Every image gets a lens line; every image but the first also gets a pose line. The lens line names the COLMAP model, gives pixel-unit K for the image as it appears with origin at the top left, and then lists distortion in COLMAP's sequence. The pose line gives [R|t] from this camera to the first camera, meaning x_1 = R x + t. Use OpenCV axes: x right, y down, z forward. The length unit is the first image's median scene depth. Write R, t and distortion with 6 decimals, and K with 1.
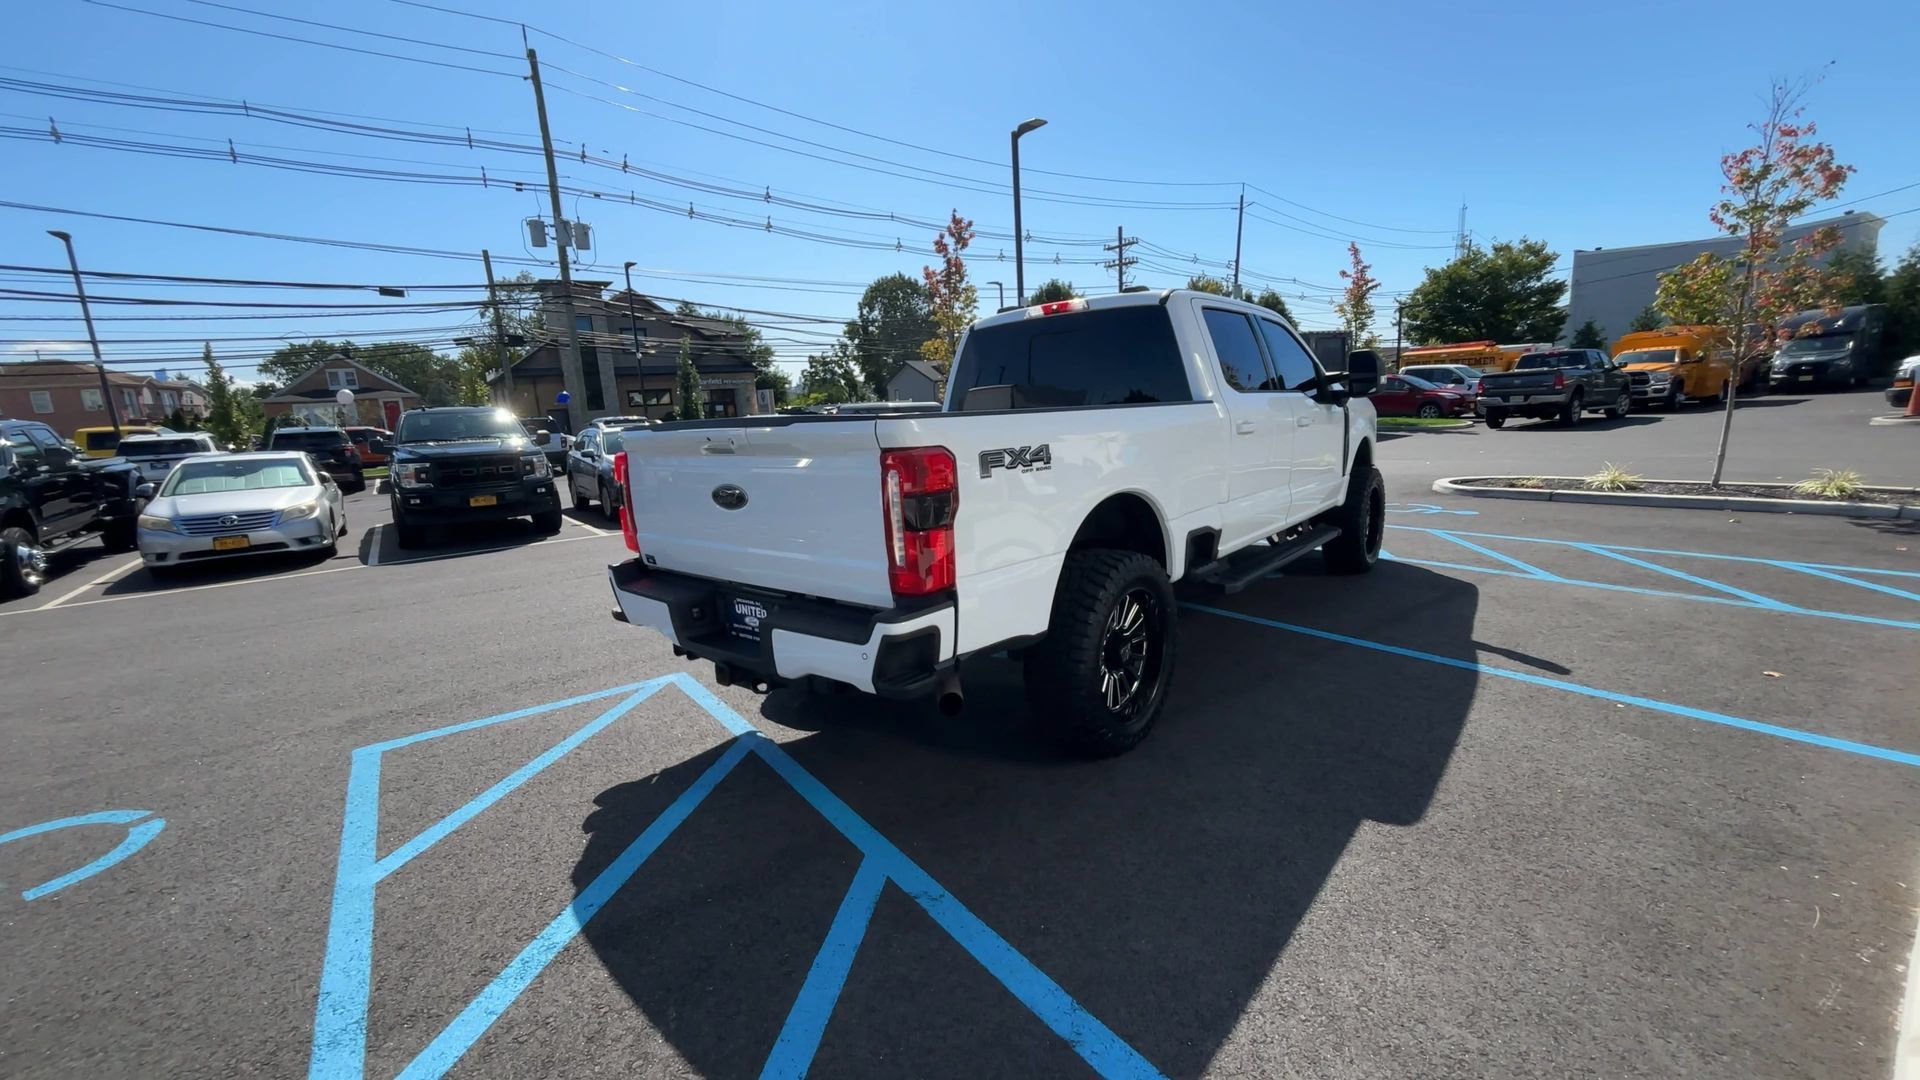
lens RADIAL K [[763.5, 0, 951.1], [0, 763.5, 546.2], [0, 0, 1]] dist [0.000597, -0.000673]
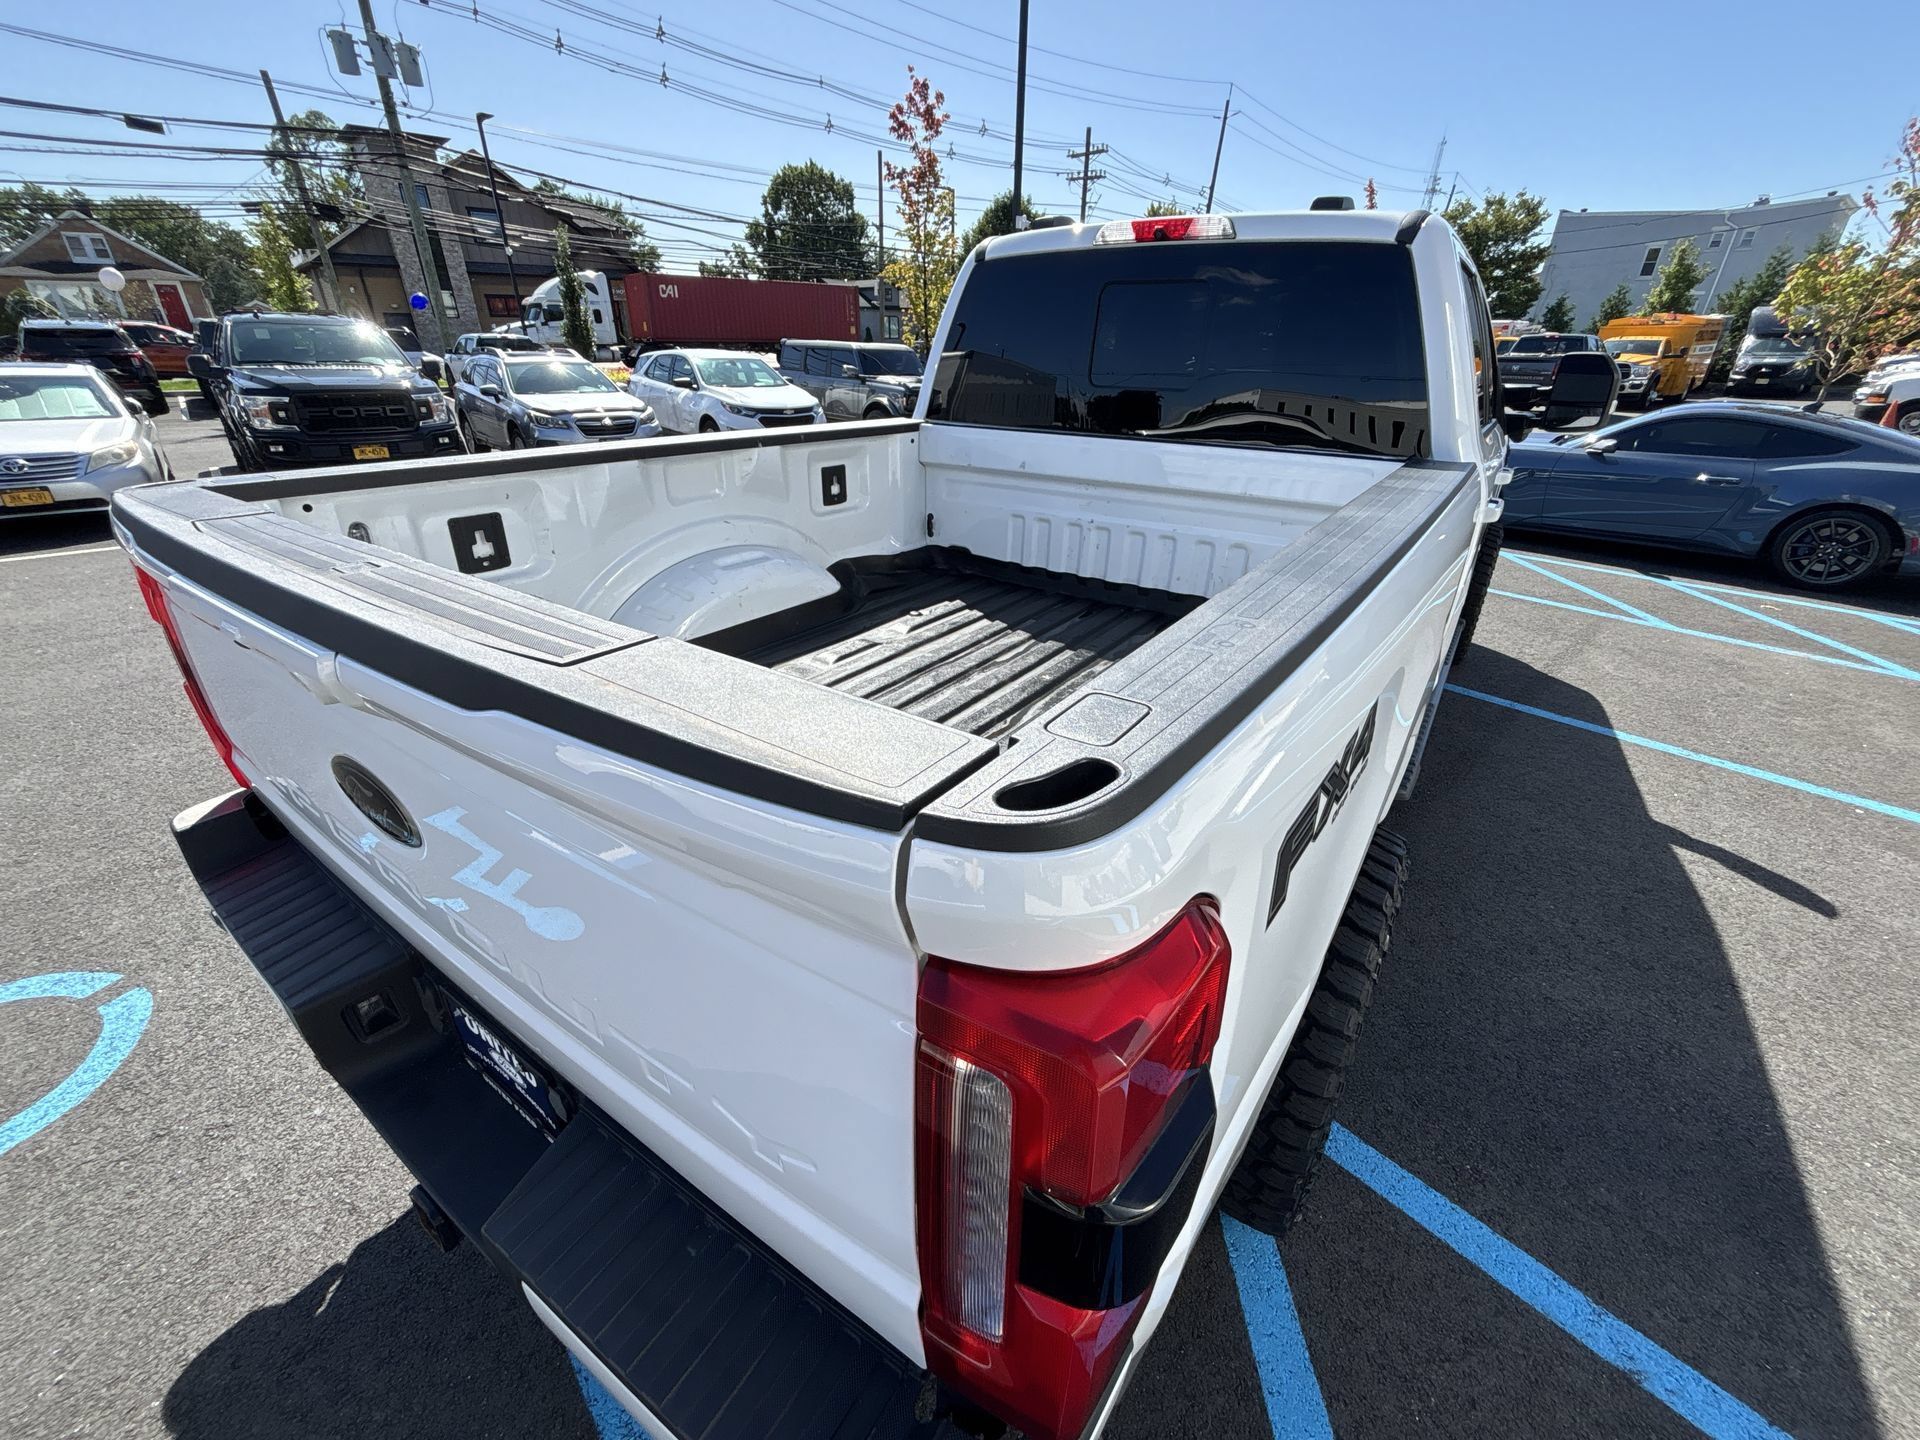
lens RADIAL K [[777.4, 0, 958.3], [0, 777.4, 721.4], [0, 0, 1]] dist [0.003234, -0.001644]
pose [[0.991592, 0.011463, 0.128896, -0.043106], [-0.045615, 0.963096, 0.265265, -0.012640], [-0.121099, -0.268914, 0.955521, 0.032274]]
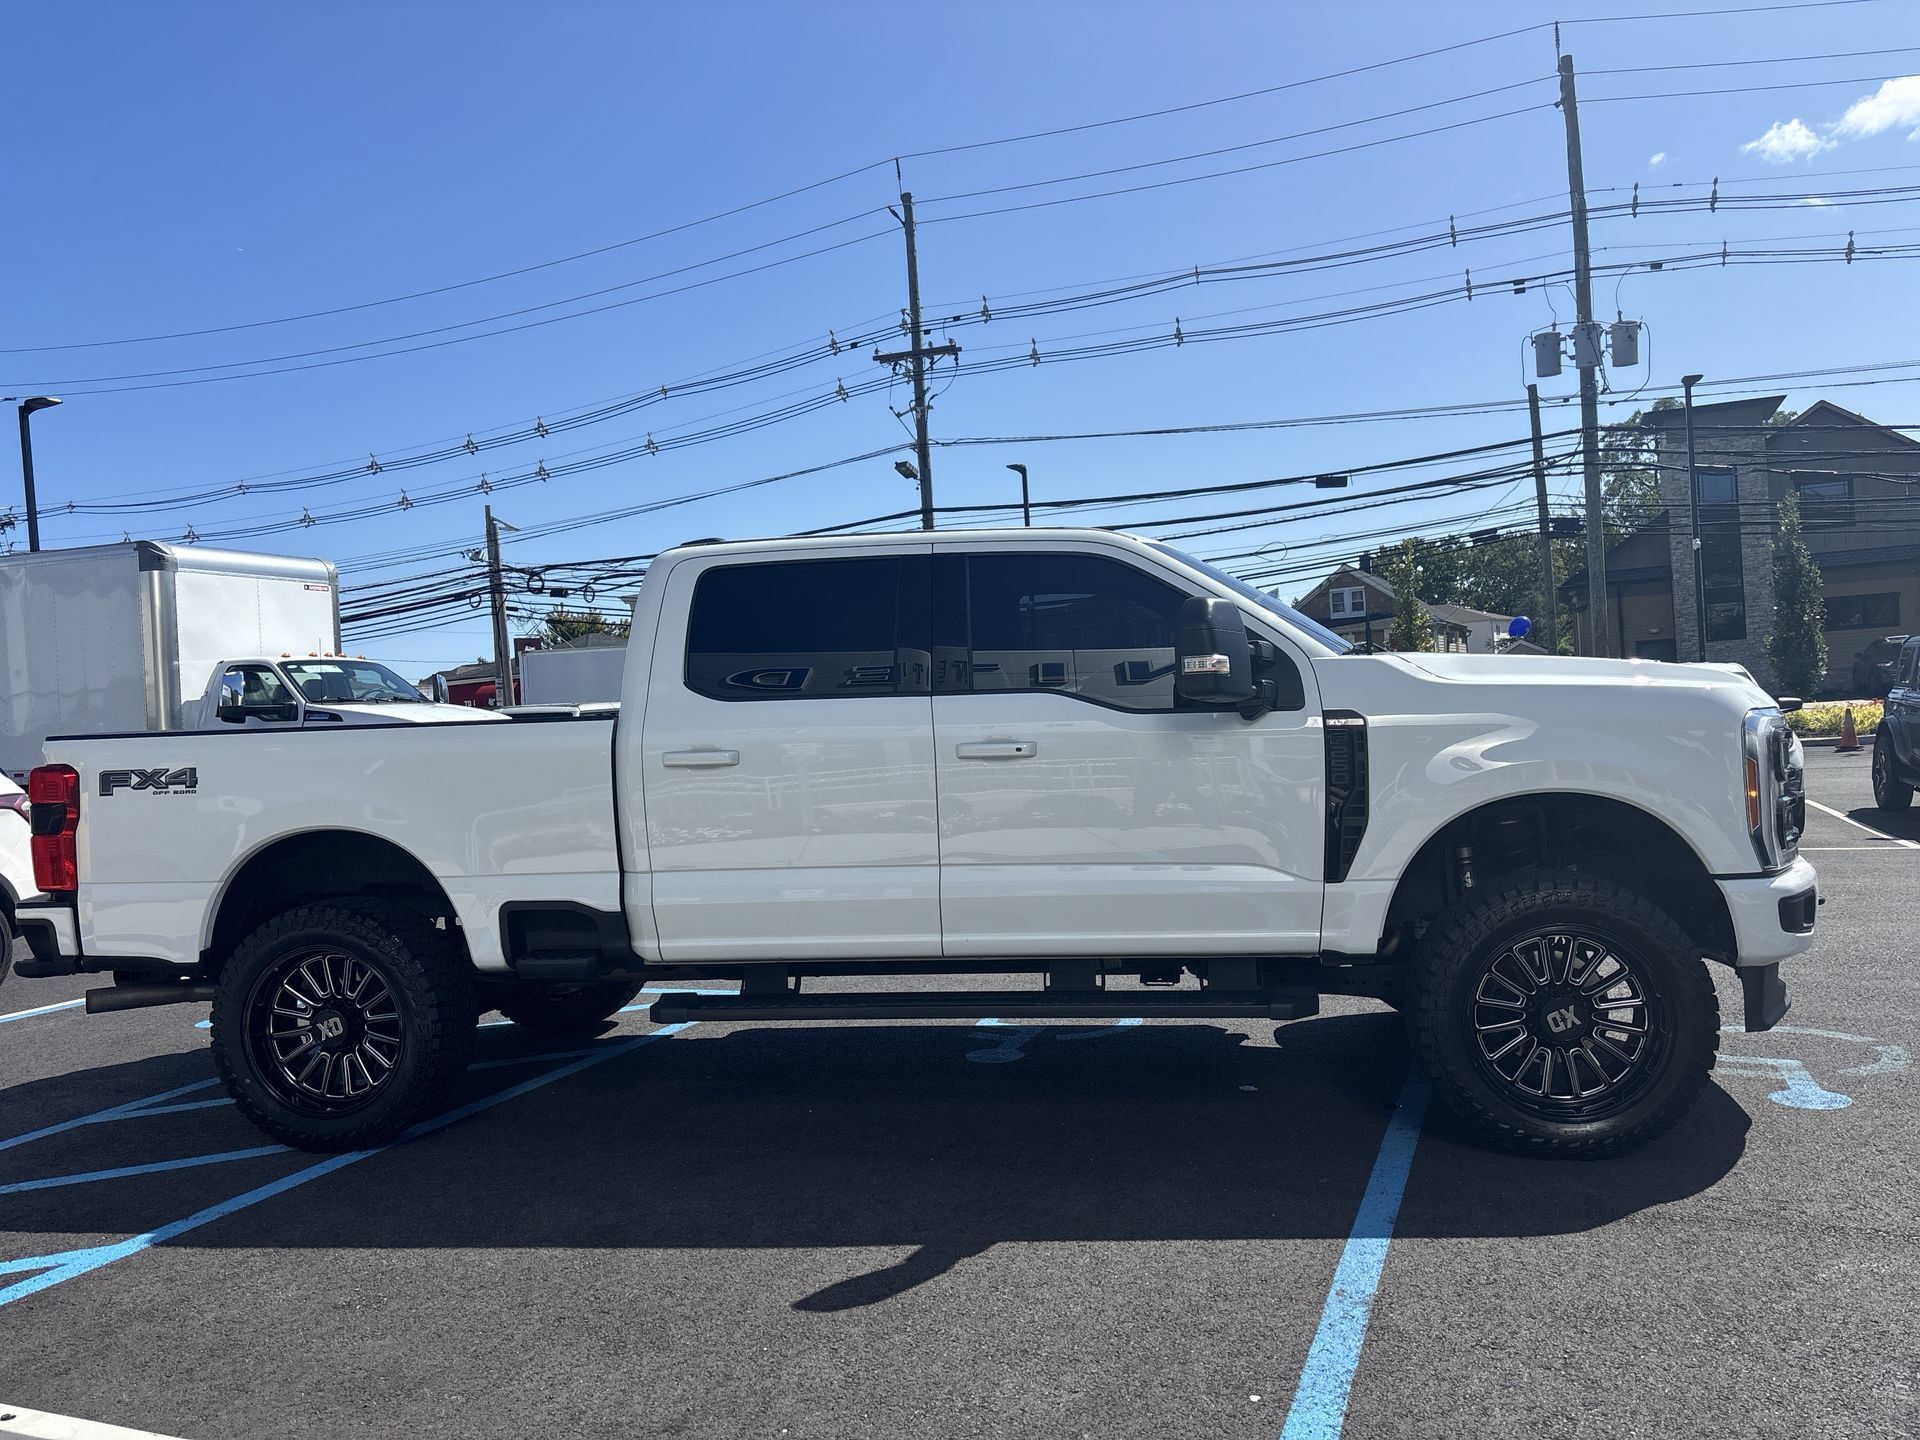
lens RADIAL K [[1461.2, 0, 980.9], [0, 1461.2, 738.9], [0, 0, 1]] dist [0.021873, -0.028706]
pose [[0.521904, 0.042246, -0.851957, 0.236134], [-0.130612, 0.990953, -0.030874, -0.025654], [0.842945, 0.127389, 0.522700, 0.091107]]
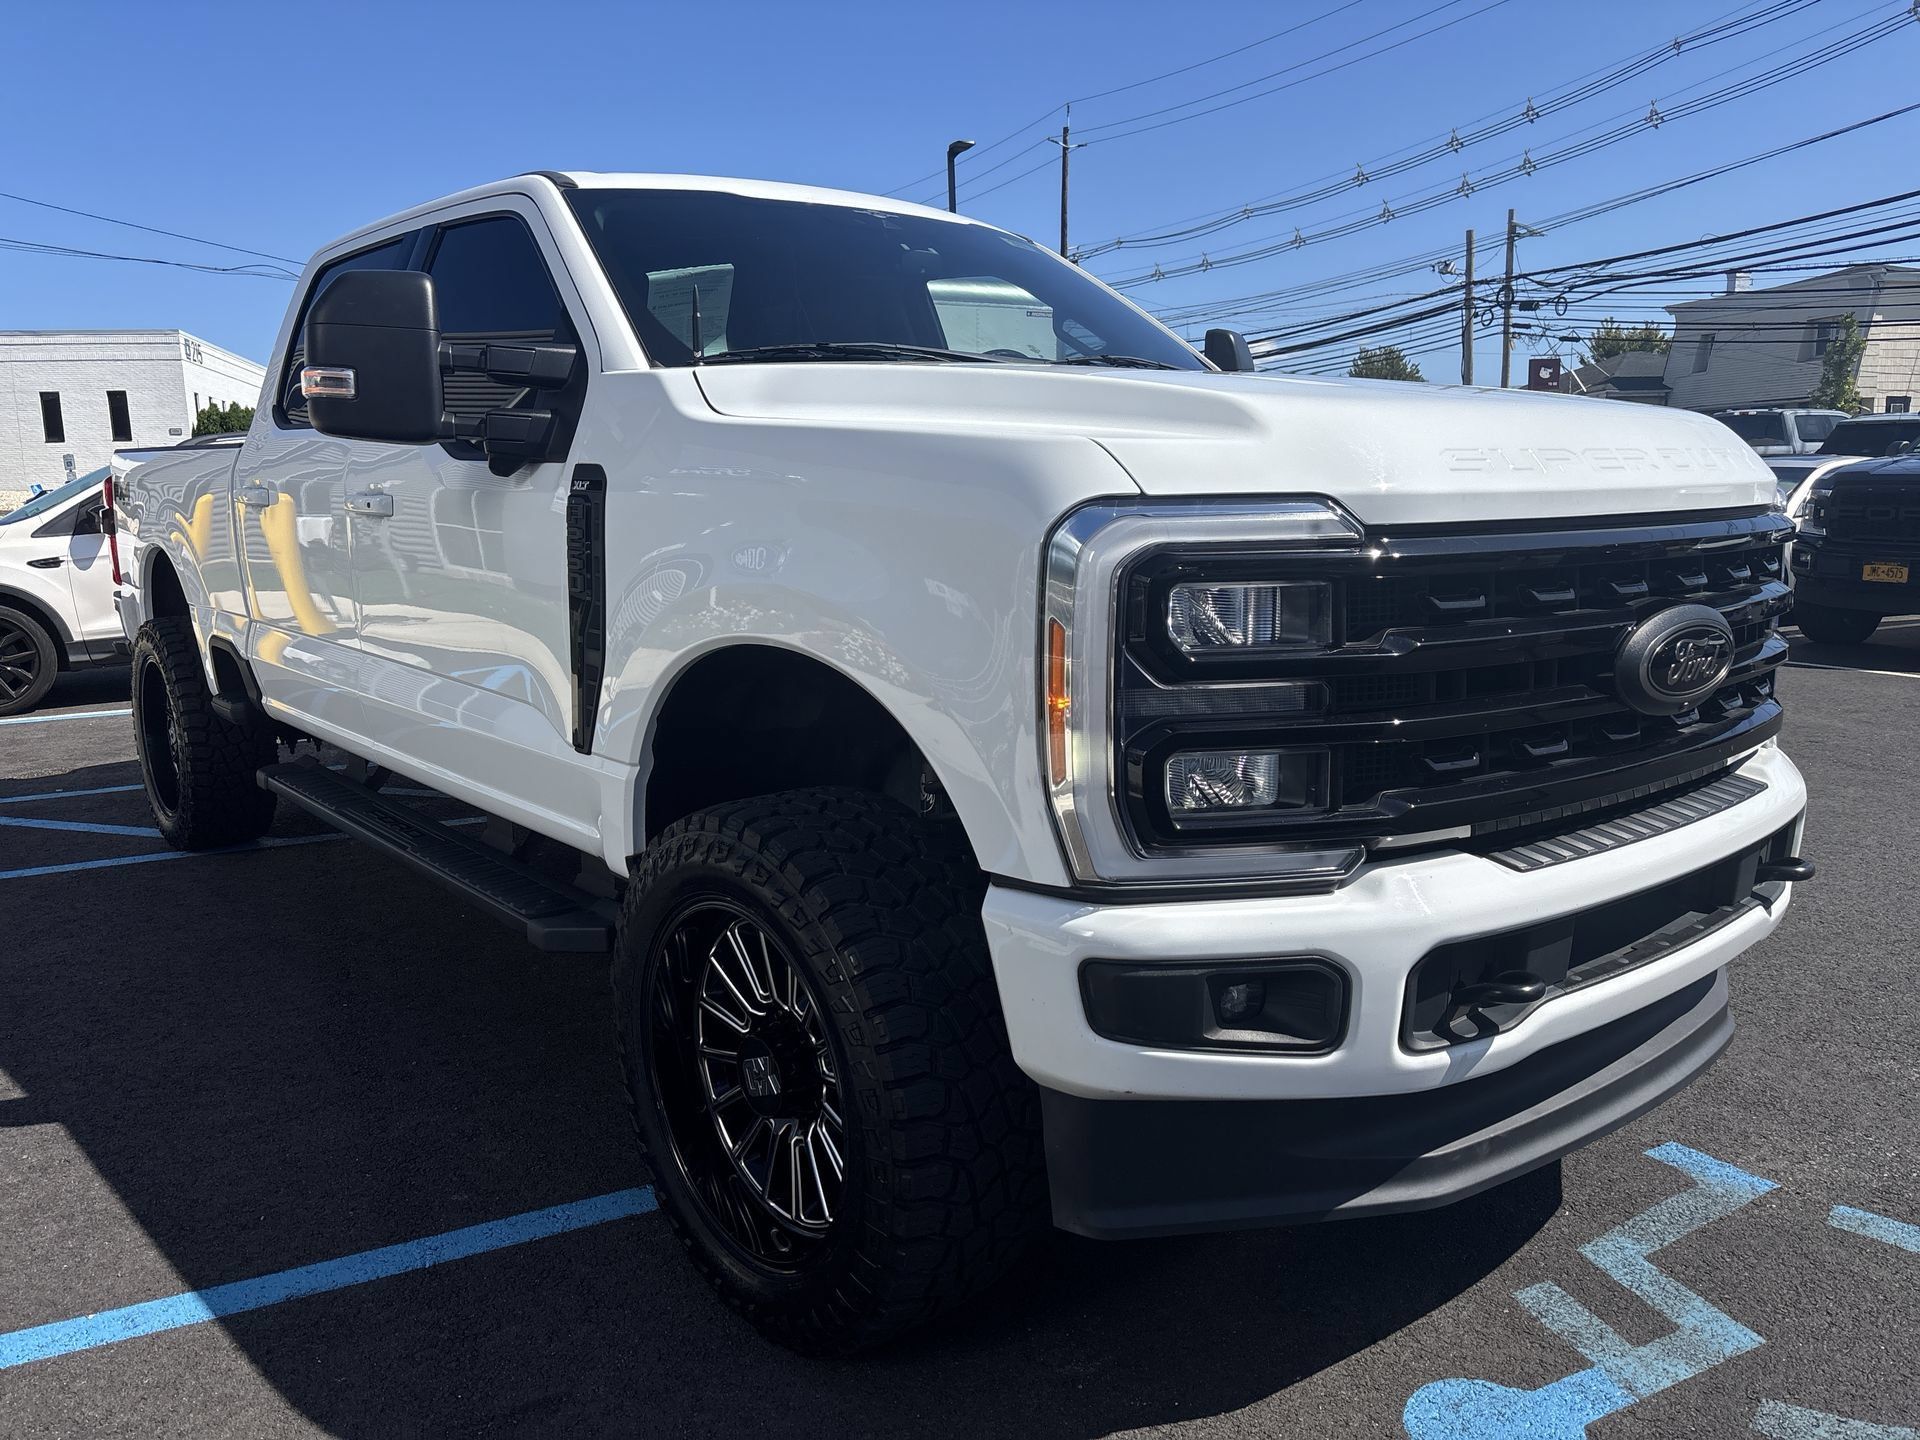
lens RADIAL K [[1461.2, 0, 946.2], [0, 1461.2, 760.9], [0, 0, 1]] dist [0.021873, -0.028706]
pose [[-0.188603, 0.239577, -0.952382, 0.207066], [-0.146267, 0.952117, 0.268476, -0.051071], [0.971100, 0.189938, -0.144529, 0.257581]]
